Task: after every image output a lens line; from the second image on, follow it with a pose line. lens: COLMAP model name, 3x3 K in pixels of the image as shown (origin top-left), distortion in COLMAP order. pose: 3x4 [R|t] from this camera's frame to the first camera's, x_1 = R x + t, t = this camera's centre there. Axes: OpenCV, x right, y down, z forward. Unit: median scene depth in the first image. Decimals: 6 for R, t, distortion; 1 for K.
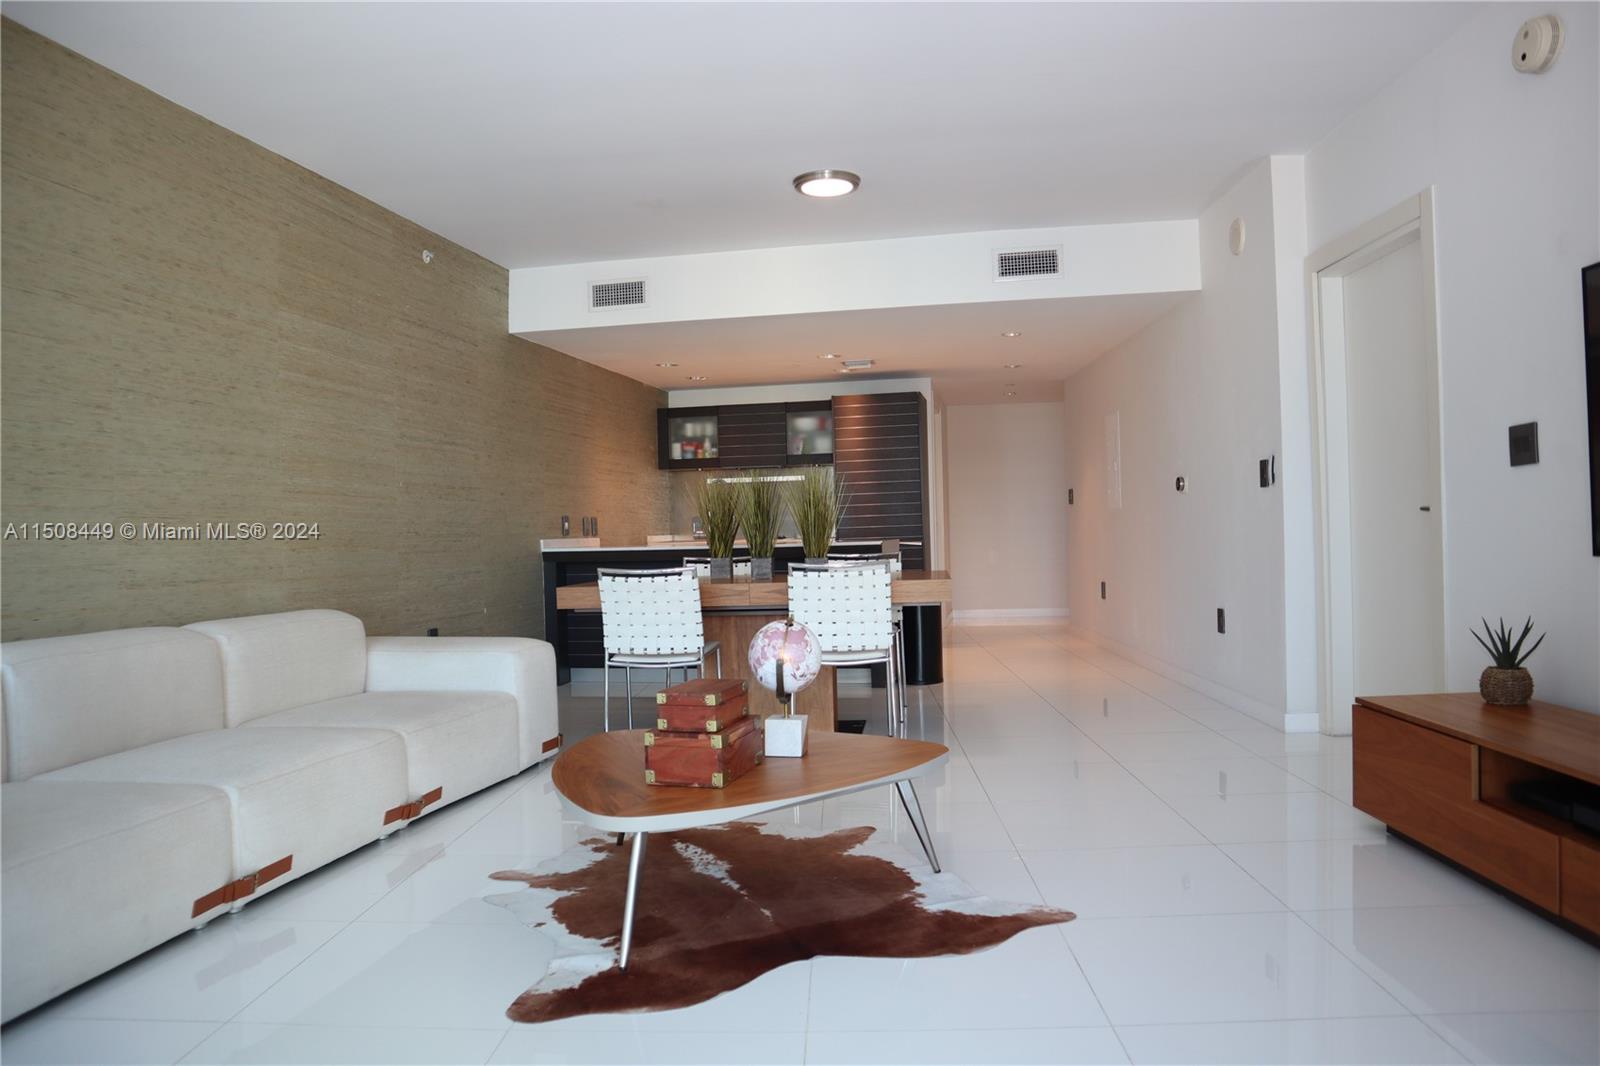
lens RADIAL K [[1086.1, 0, 800.0], [0, 1086.1, 533.0], [0, 0, 1]] dist [-0.085137, 0.008283]
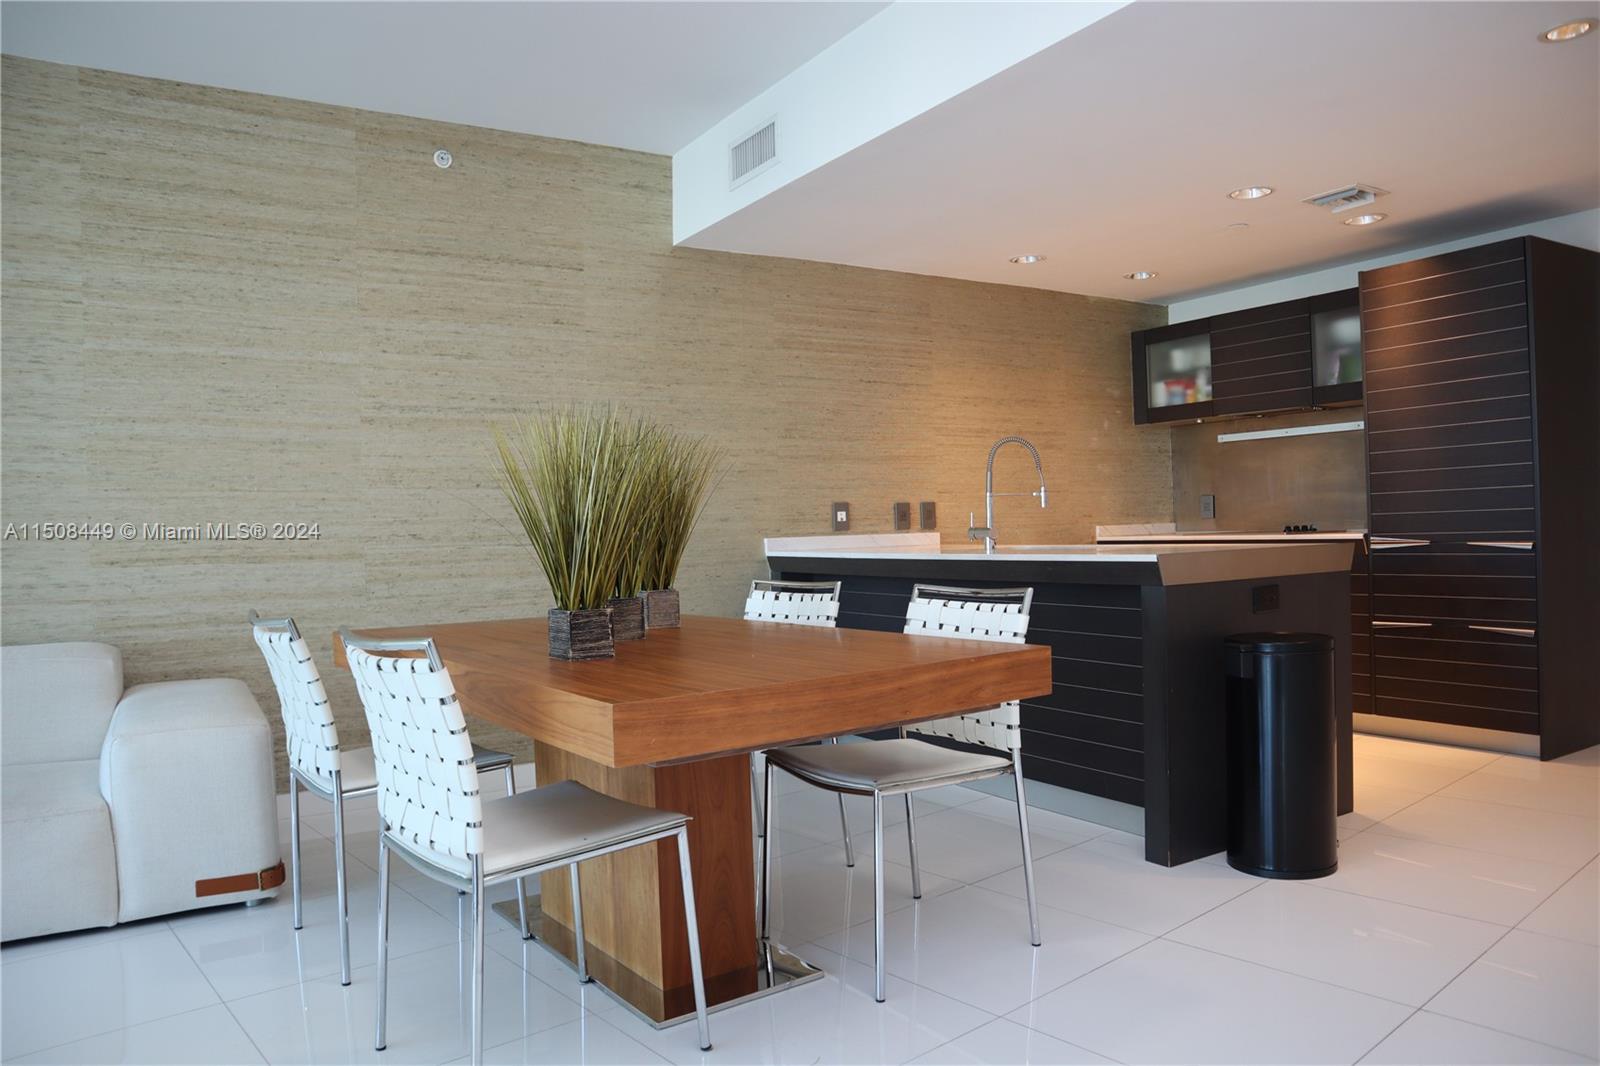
lens RADIAL K [[1086.1, 0, 800.0], [0, 1086.1, 533.0], [0, 0, 1]] dist [-0.085137, 0.008283]
pose [[0.674990, 0.012583, -0.737720, 0.269776], [0.007963, 0.999672, 0.024336, -0.013026], [0.737784, -0.022301, 0.674668, 0.511031]]
